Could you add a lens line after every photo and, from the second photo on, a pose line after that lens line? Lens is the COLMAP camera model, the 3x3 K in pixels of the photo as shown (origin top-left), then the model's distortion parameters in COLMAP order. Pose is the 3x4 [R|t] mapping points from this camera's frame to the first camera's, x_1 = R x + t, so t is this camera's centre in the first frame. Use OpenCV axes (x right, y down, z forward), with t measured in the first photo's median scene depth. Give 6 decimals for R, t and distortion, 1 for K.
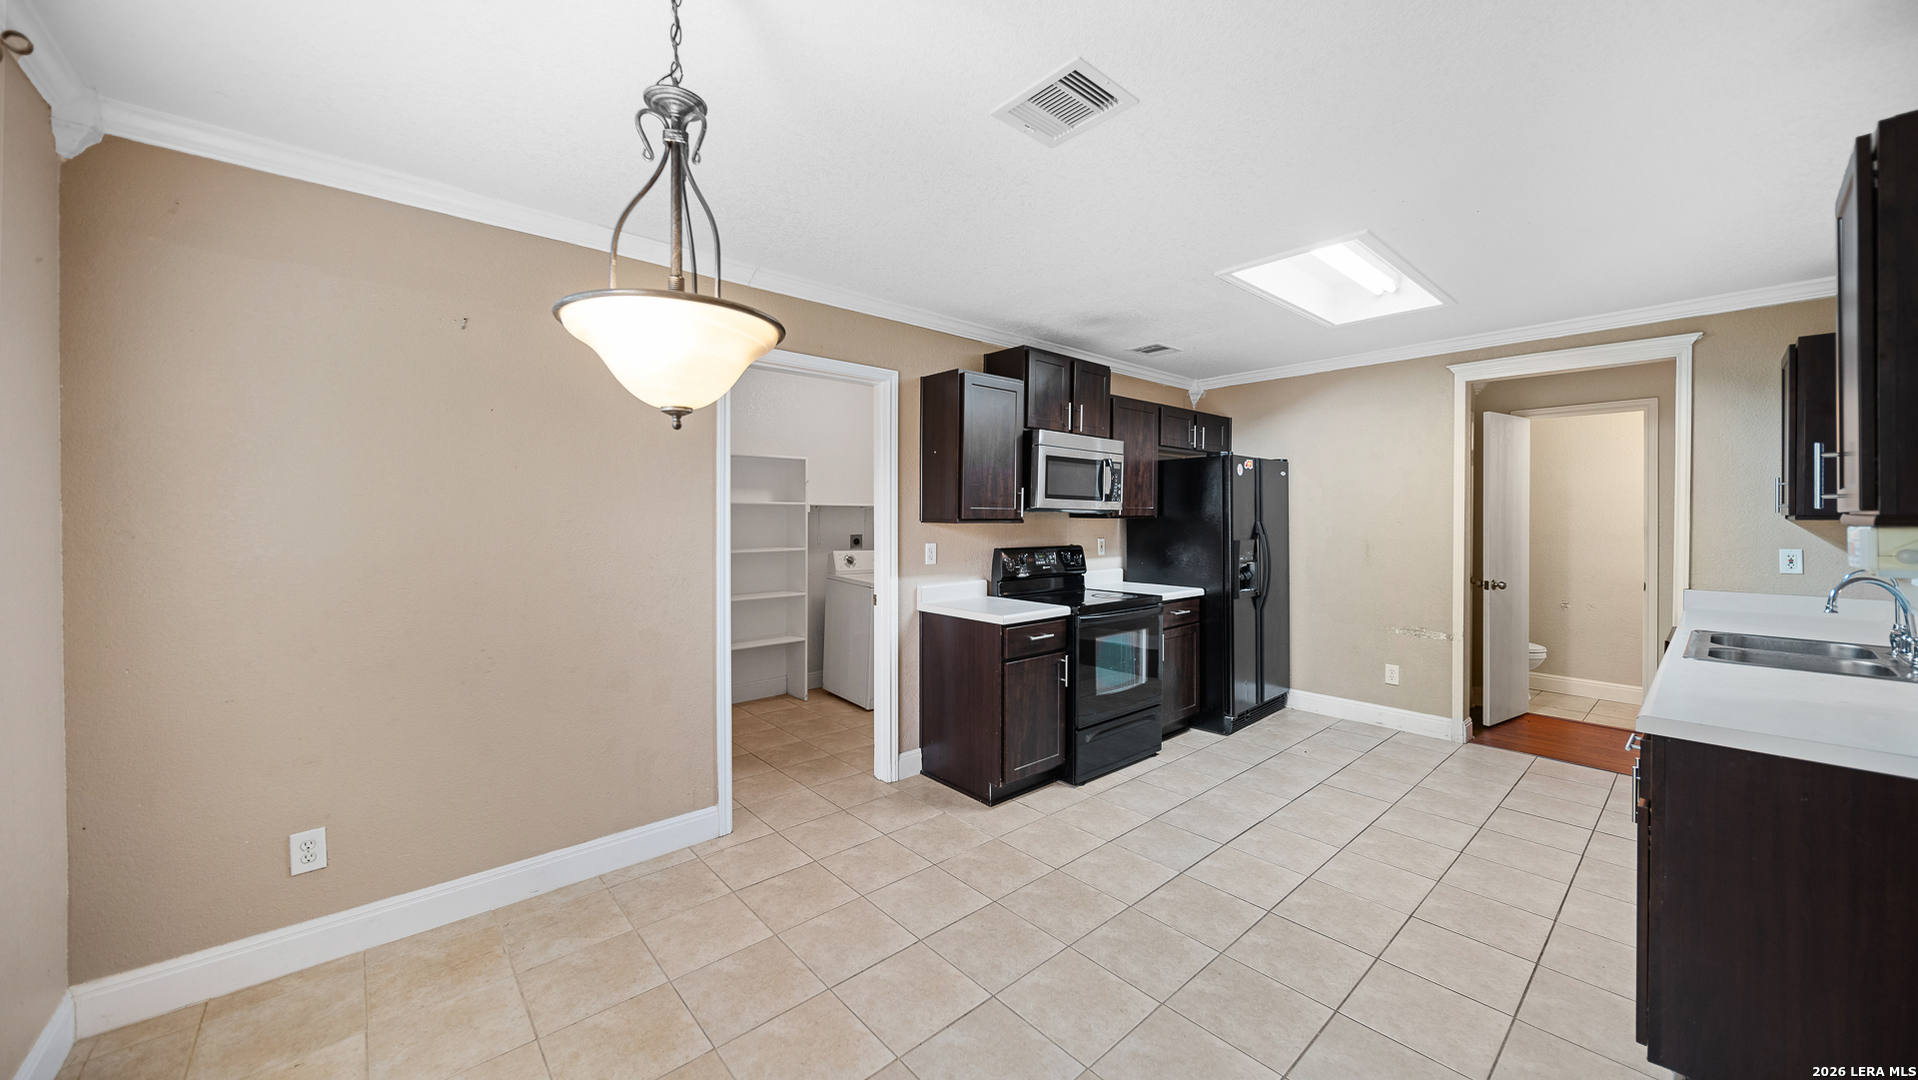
lens RADIAL K [[678.3, 0, 960.4], [0, 678.3, 522.2], [0, 0, 1]] dist [-0.001378, -0.000642]
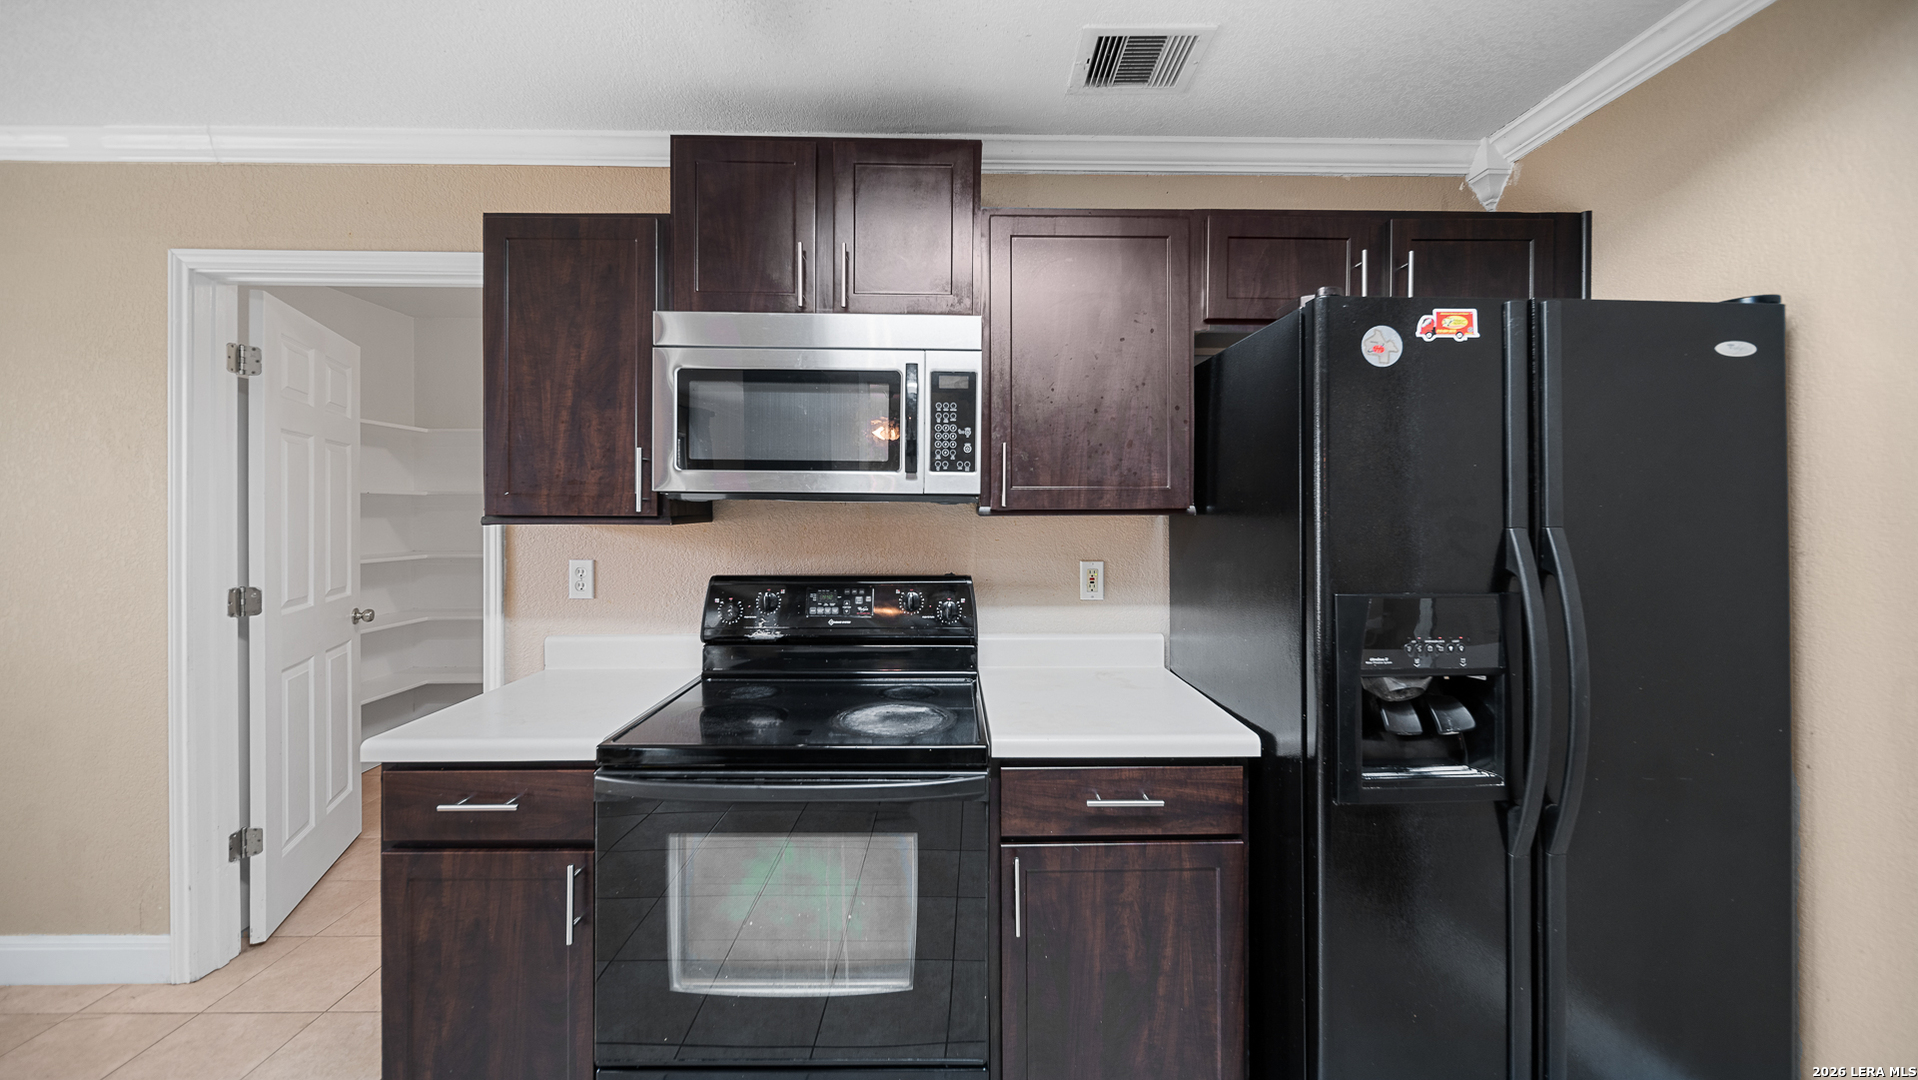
lens RADIAL K [[678.3, 0, 957.1], [0, 678.3, 511.7], [0, 0, 1]] dist [-0.001378, -0.000642]
pose [[0.761745, 0.001137, -0.647877, 0.589621], [-0.006059, 0.999967, -0.005369, -0.006974], [0.647849, 0.008015, 0.761726, 0.859276]]
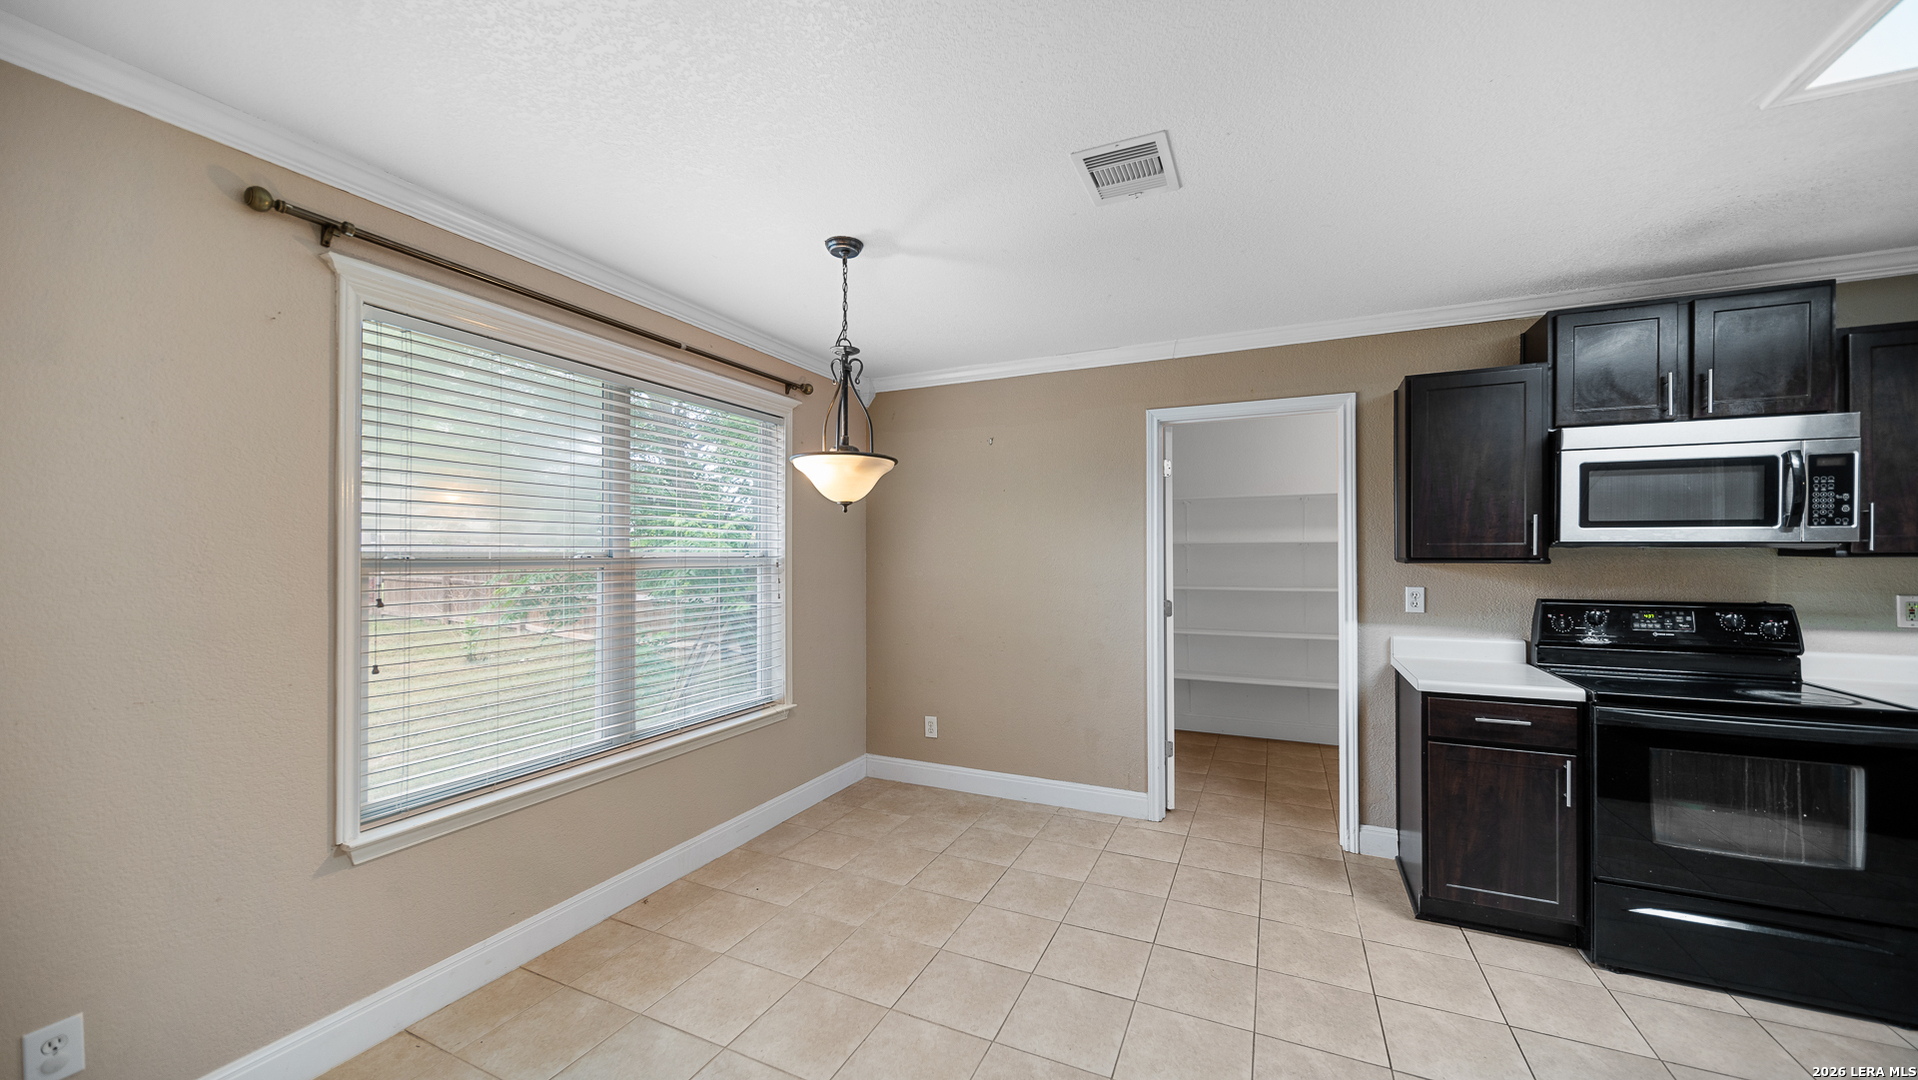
lens RADIAL K [[678.3, 0, 966.4], [0, 678.3, 548.3], [0, 0, 1]] dist [-0.001378, -0.000642]
pose [[0.404379, -0.011490, -0.914520, 0.541136], [-0.005132, 0.999877, -0.014831, -0.001277], [0.914577, 0.010690, 0.404270, 0.180963]]
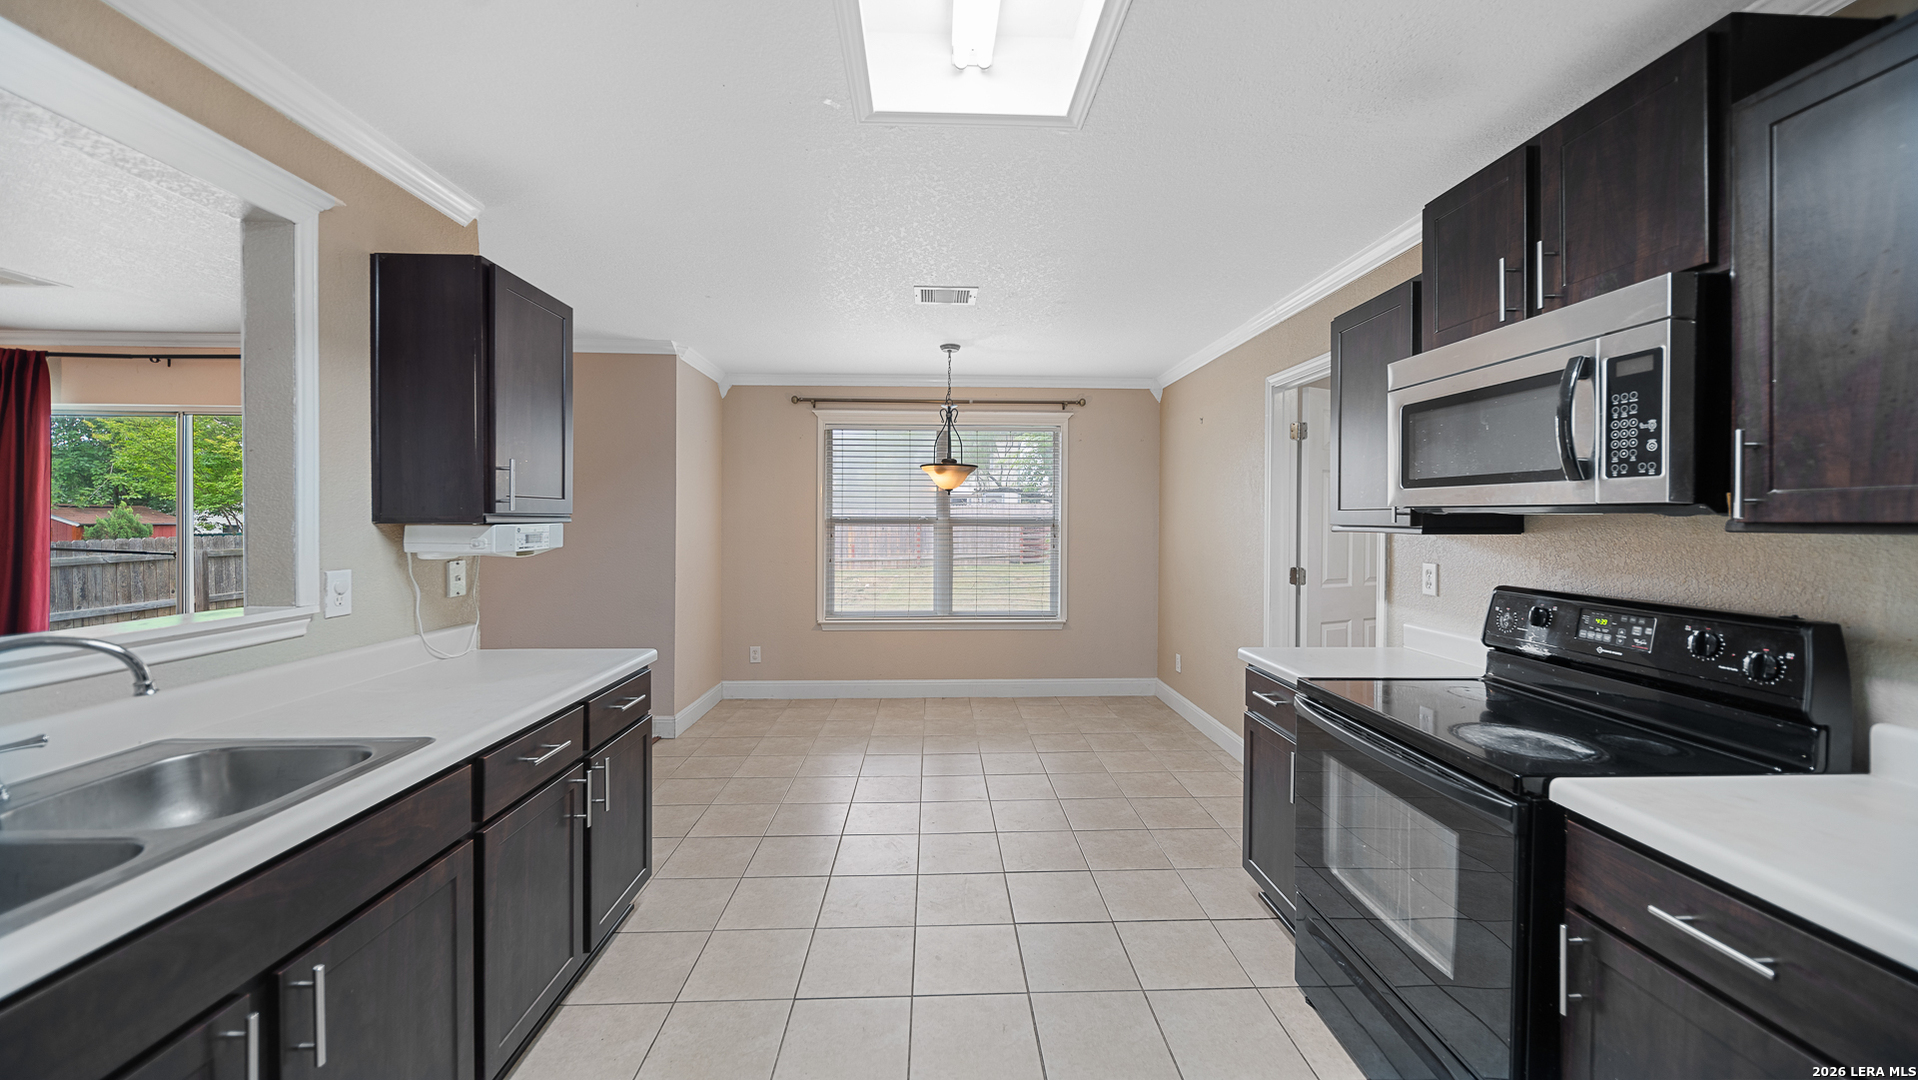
lens RADIAL K [[678.3, 0, 965.9], [0, 678.3, 527.9], [0, 0, 1]] dist [-0.001378, -0.000642]
pose [[-0.625657, 0.007922, -0.780058, 0.820107], [-0.010274, 0.999778, 0.018394, -0.011210], [0.780031, 0.019522, -0.625437, 1.164346]]
